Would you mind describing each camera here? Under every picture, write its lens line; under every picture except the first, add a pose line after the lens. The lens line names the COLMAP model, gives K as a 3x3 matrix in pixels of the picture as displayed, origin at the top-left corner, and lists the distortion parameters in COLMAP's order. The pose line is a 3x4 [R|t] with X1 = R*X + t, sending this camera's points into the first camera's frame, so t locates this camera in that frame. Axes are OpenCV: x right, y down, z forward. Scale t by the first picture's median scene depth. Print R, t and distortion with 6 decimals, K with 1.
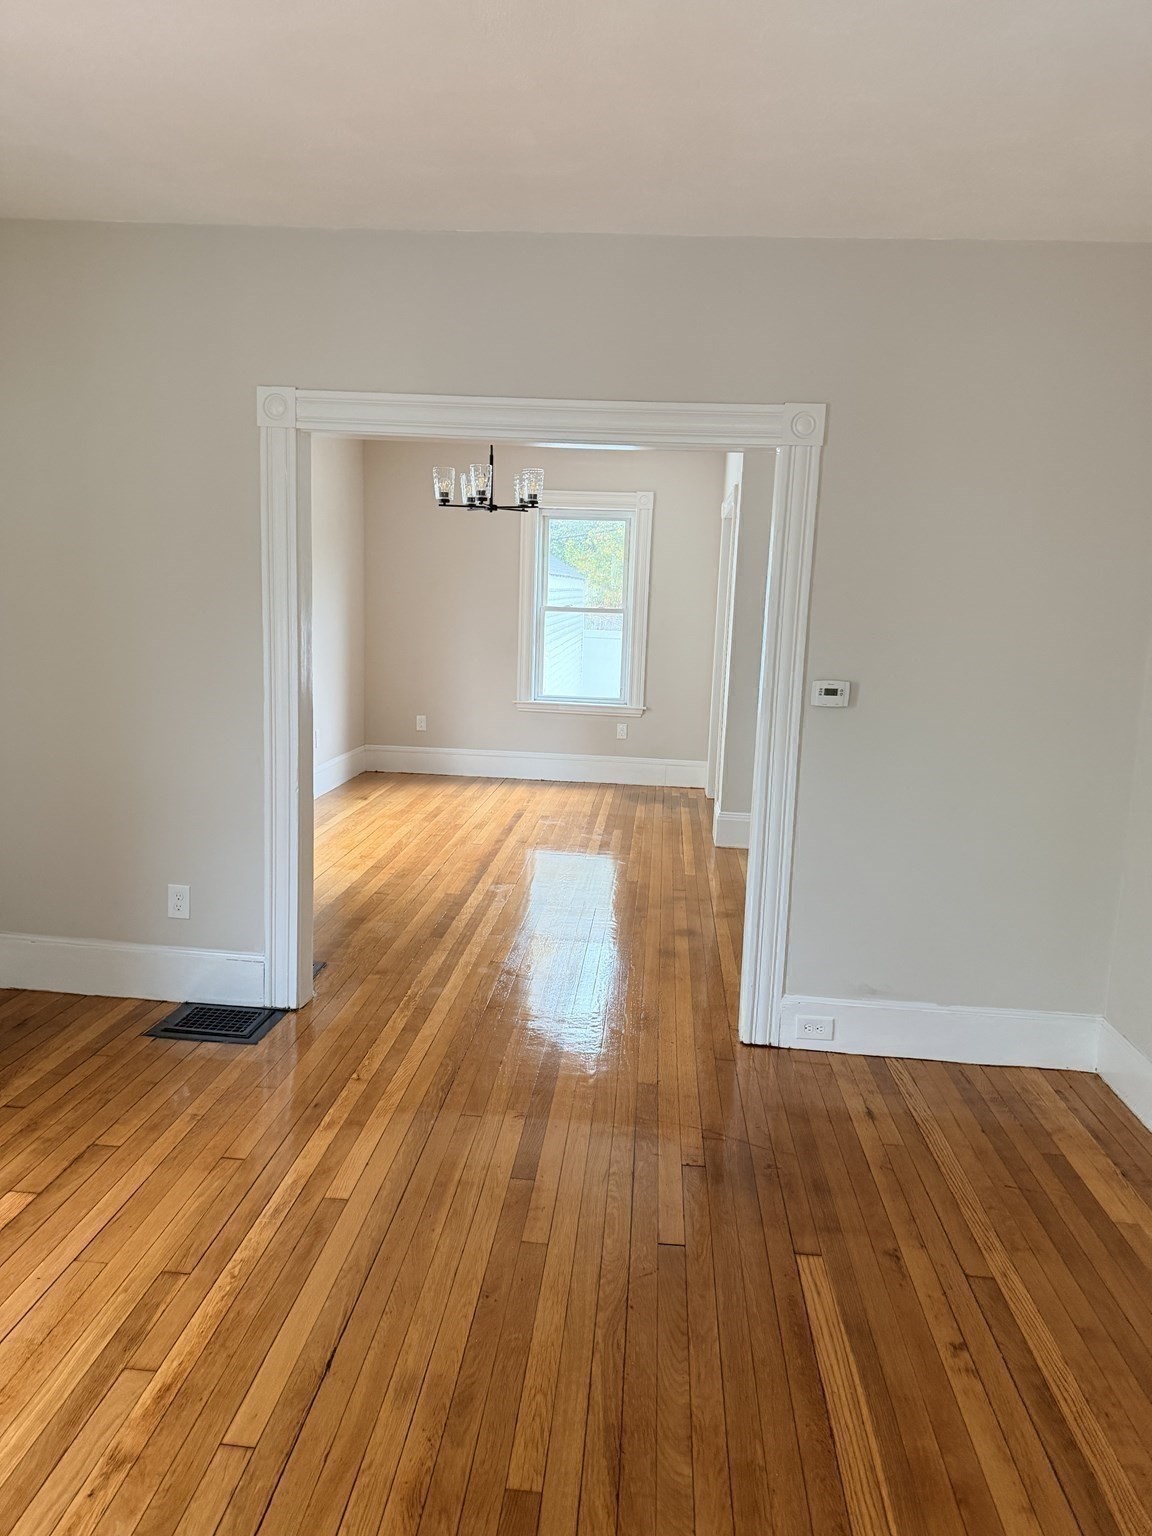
lens RADIAL K [[1078.6, 0, 576.0], [0, 1078.6, 768.0], [0, 0, 1]] dist [0.042430, -0.089085]
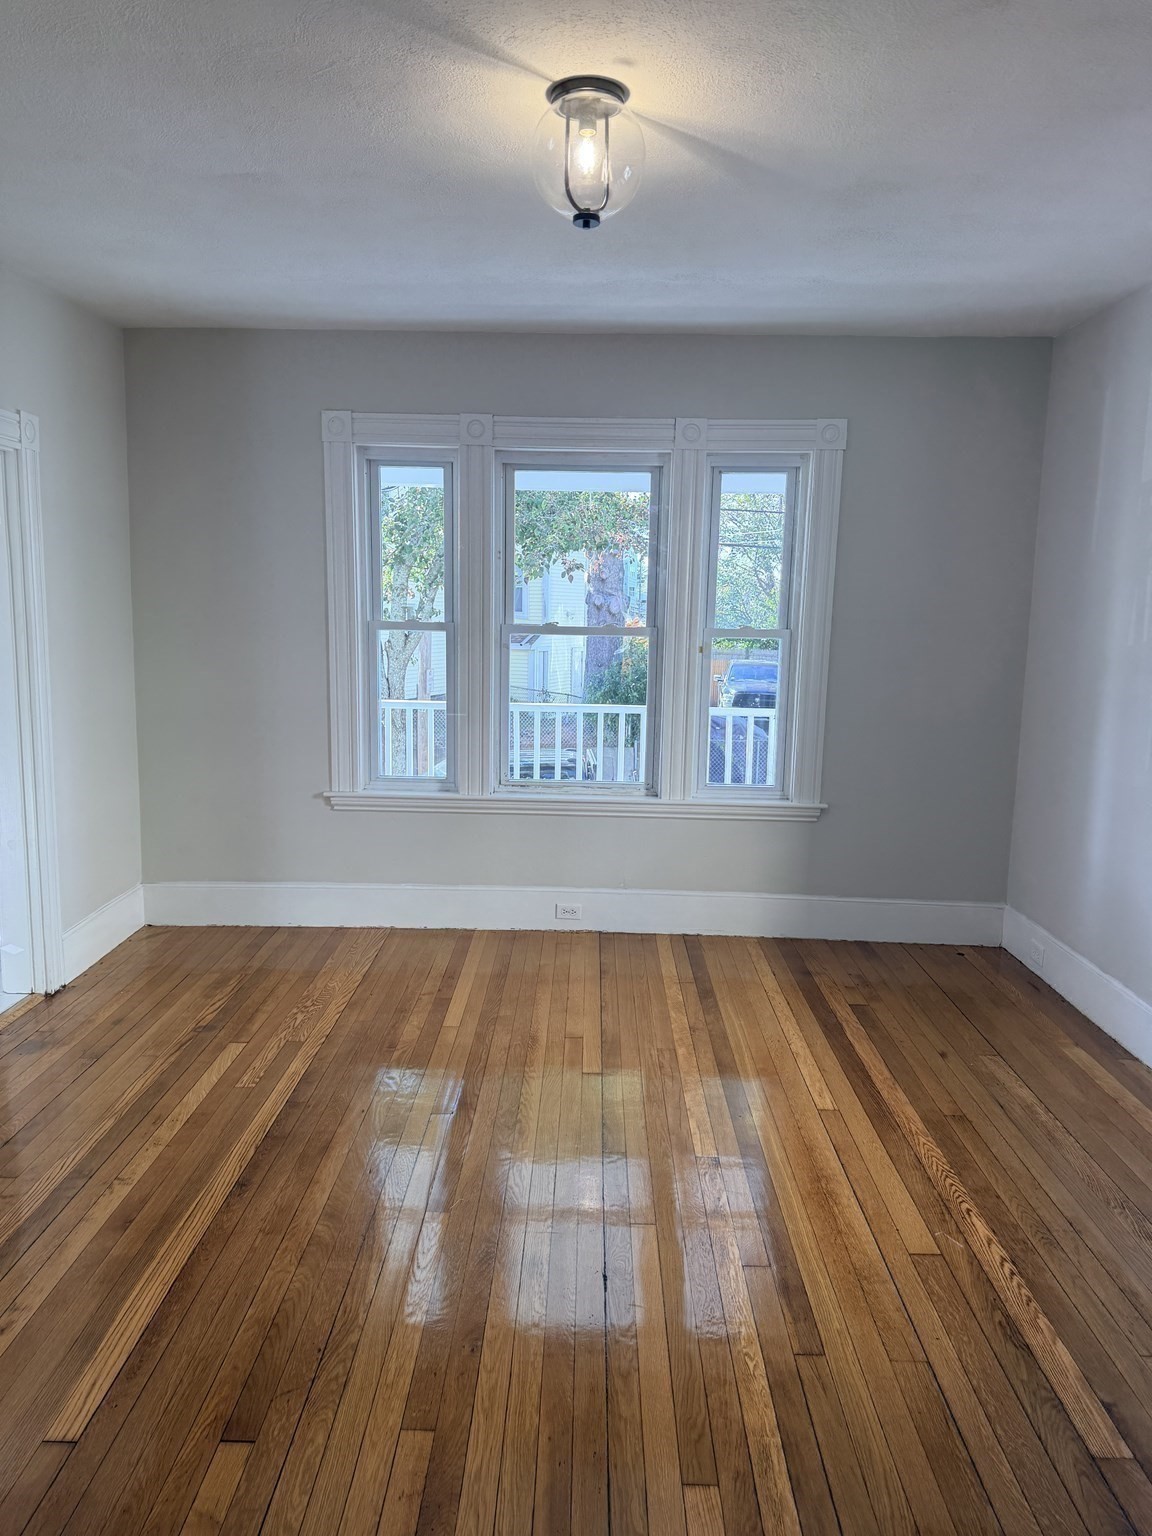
lens RADIAL K [[1067.8, 0, 576.0], [0, 1067.8, 760.8], [0, 0, 1]] dist [0.048315, -0.052065]
pose [[-0.996313, -0.048781, -0.070580, -0.072832], [-0.067359, 0.954247, 0.291333, -0.257643], [0.053139, 0.295012, -0.954015, 1.592430]]
